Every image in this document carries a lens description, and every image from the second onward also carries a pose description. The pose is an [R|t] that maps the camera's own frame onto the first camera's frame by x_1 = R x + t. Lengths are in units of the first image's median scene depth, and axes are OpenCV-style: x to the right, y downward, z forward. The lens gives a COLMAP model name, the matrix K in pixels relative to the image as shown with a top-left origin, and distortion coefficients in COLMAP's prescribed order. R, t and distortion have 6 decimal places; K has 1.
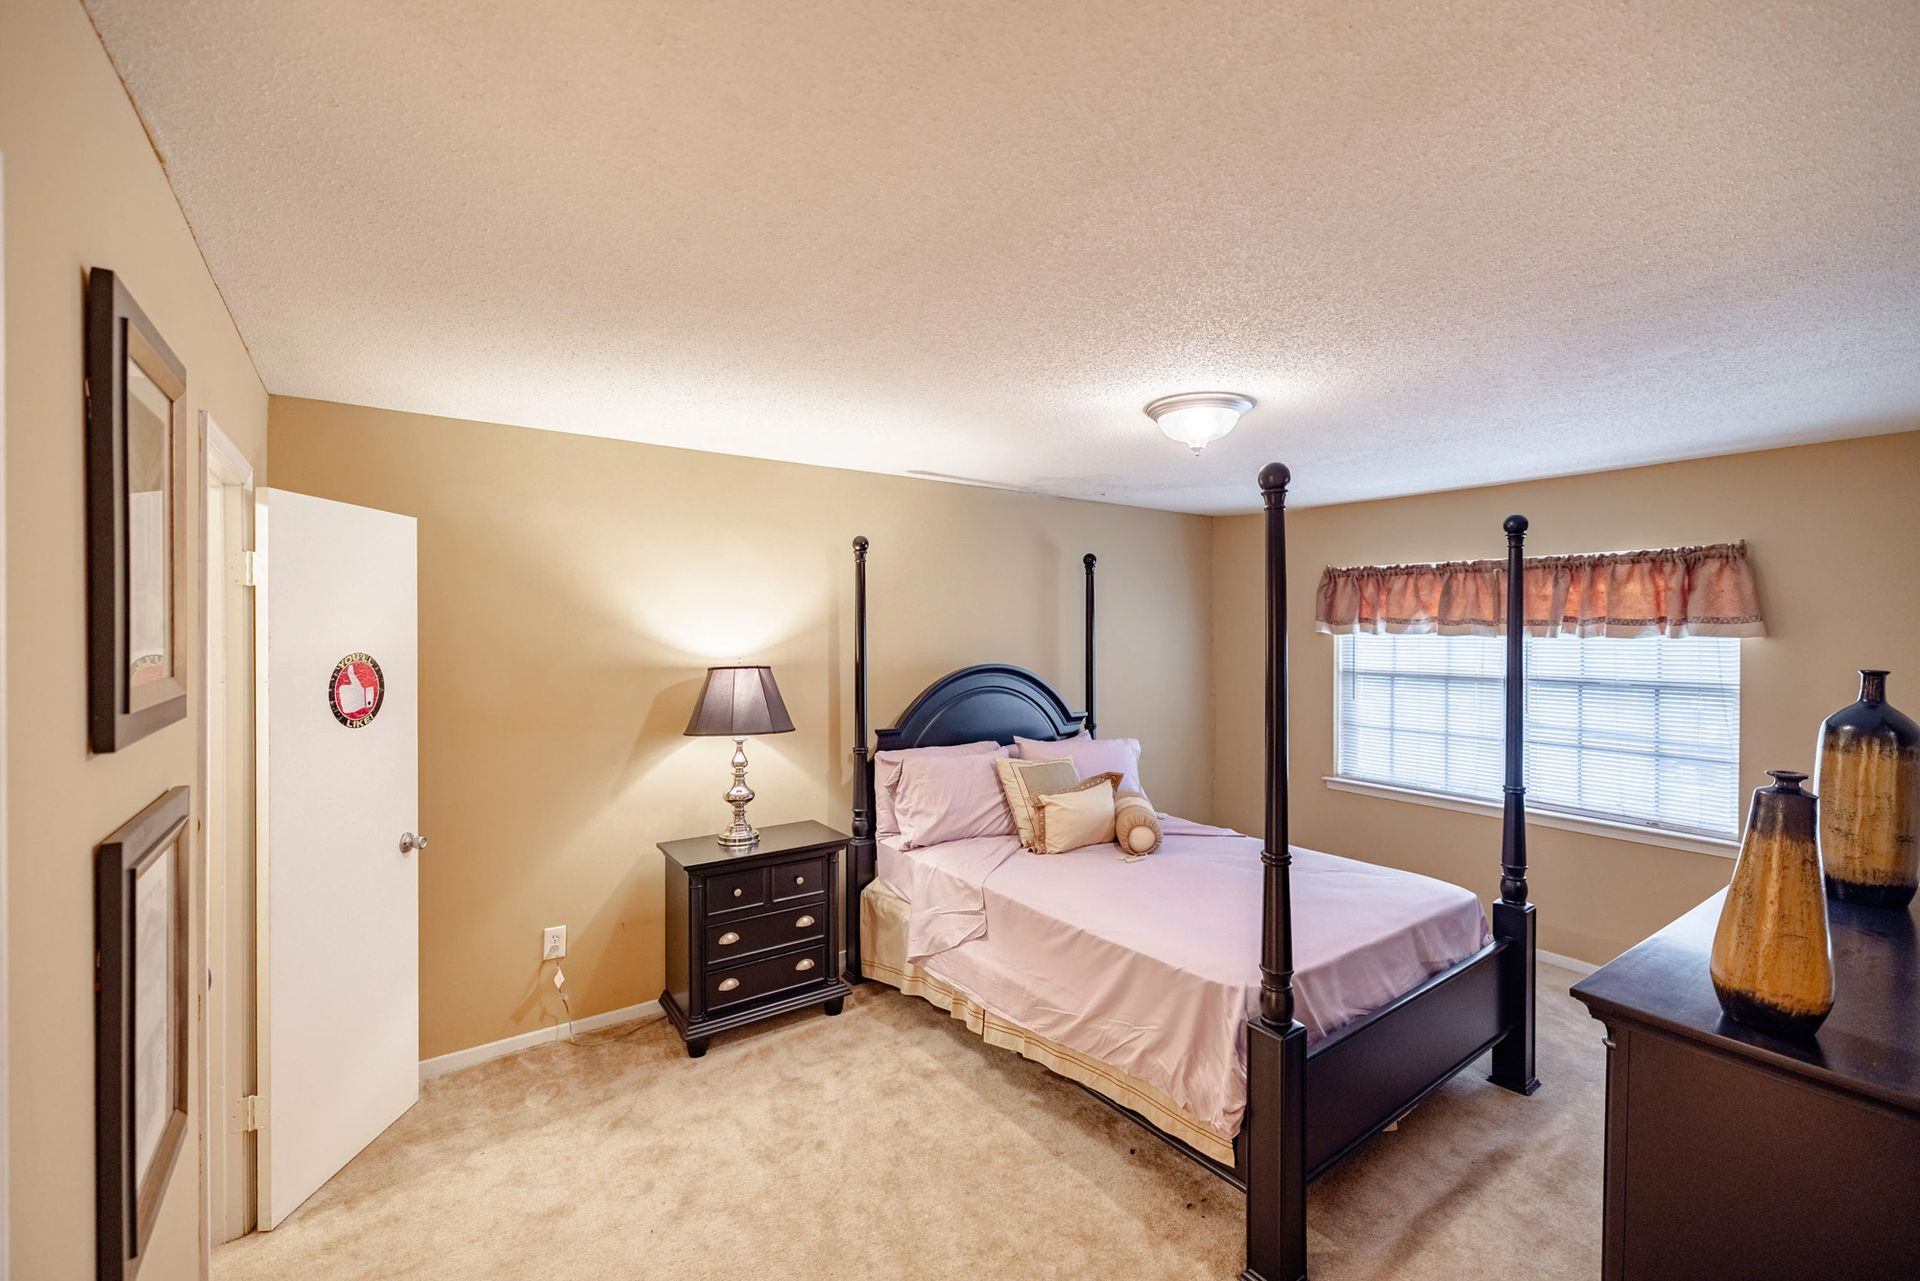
lens RADIAL K [[801.5, 0, 961.2], [0, 801.5, 638.8], [0, 0, 1]] dist [-0.000344, -0.001576]
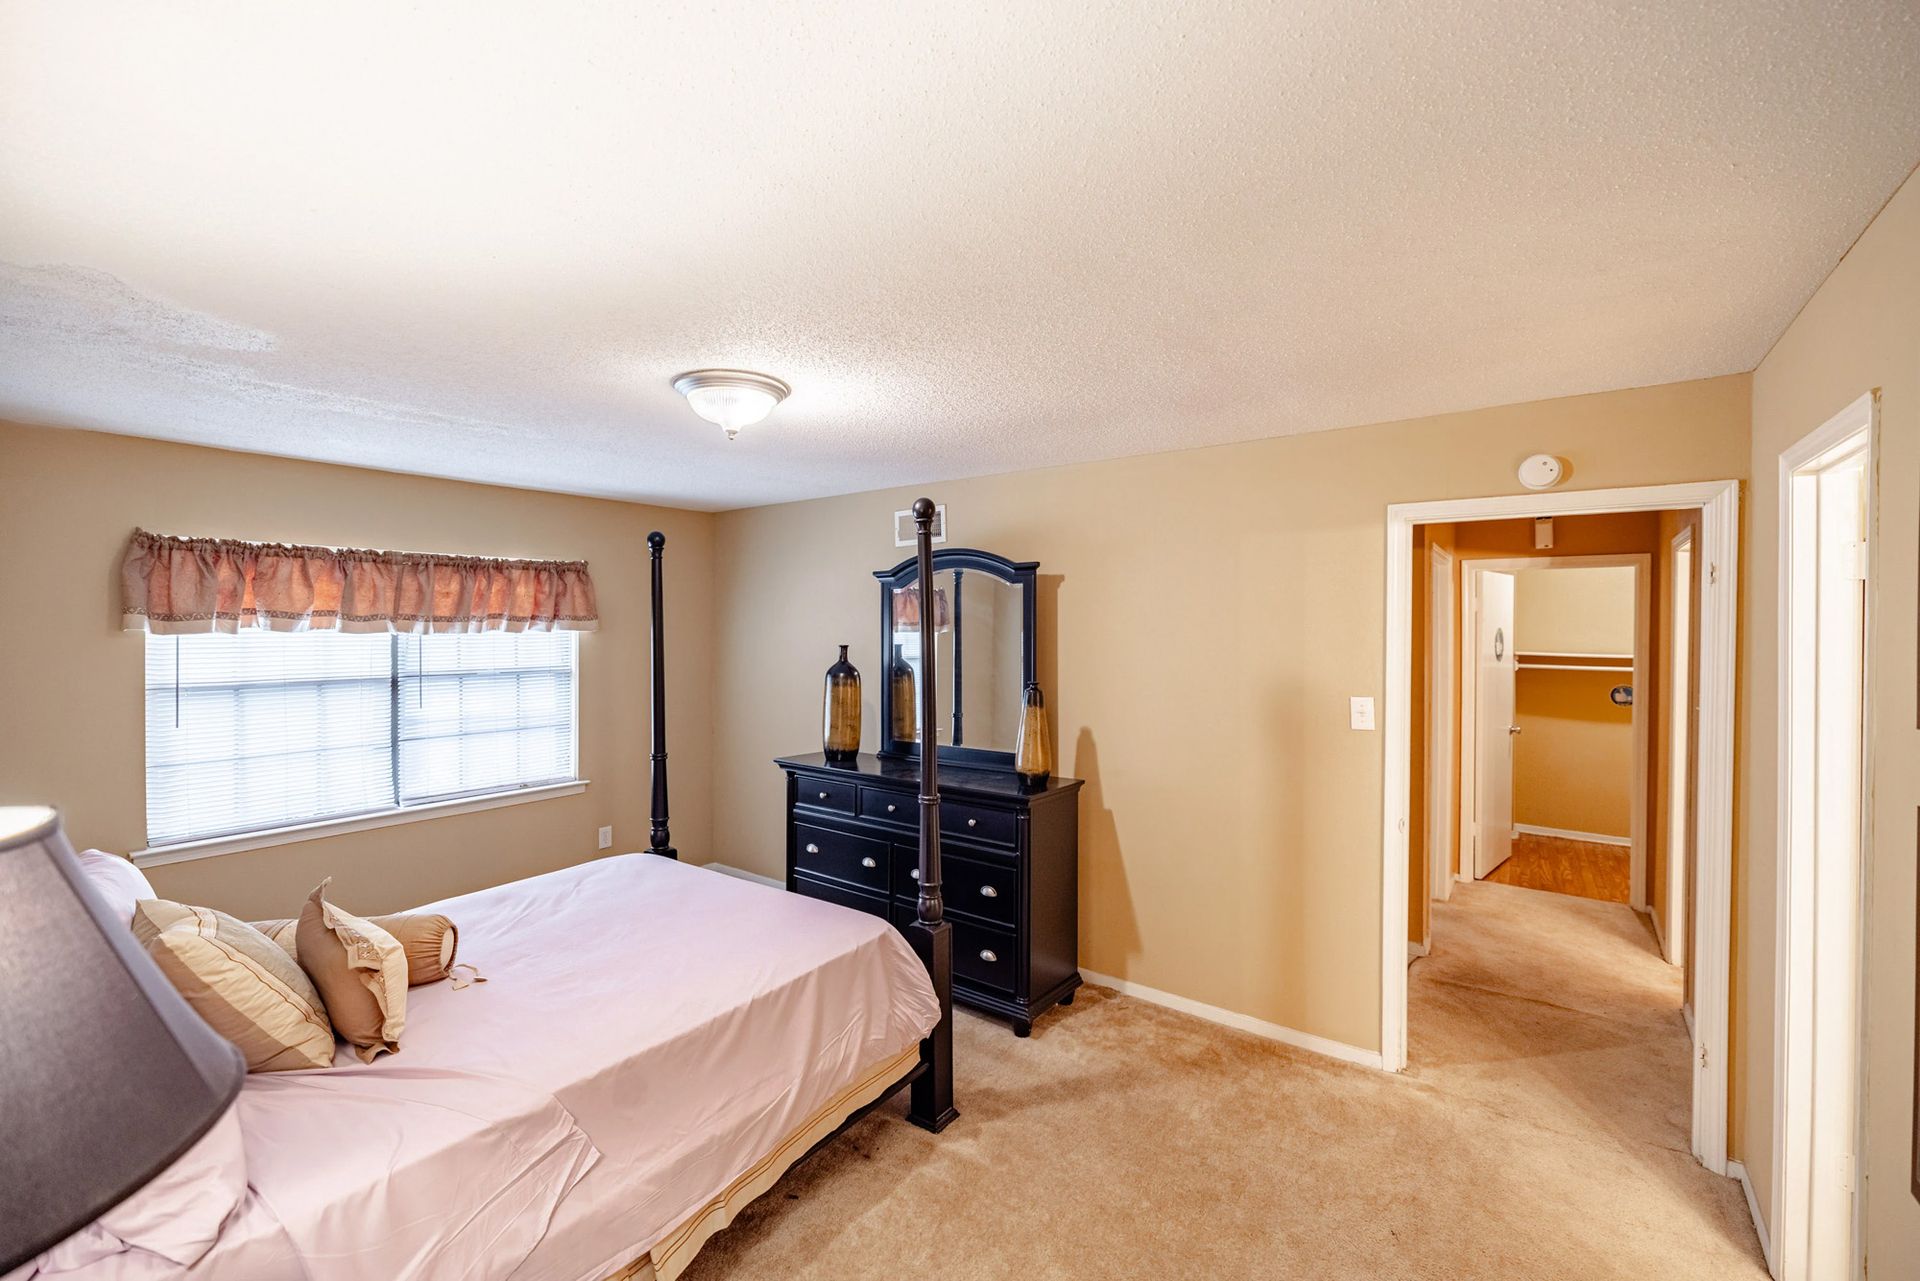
lens RADIAL K [[801.5, 0, 959.1], [0, 801.5, 629.5], [0, 0, 1]] dist [-0.000344, -0.001576]
pose [[-0.308305, -0.011740, 0.951215, -0.482522], [0.009319, 0.999839, 0.015361, -0.017273], [-0.951242, 0.013600, -0.308146, 0.737336]]
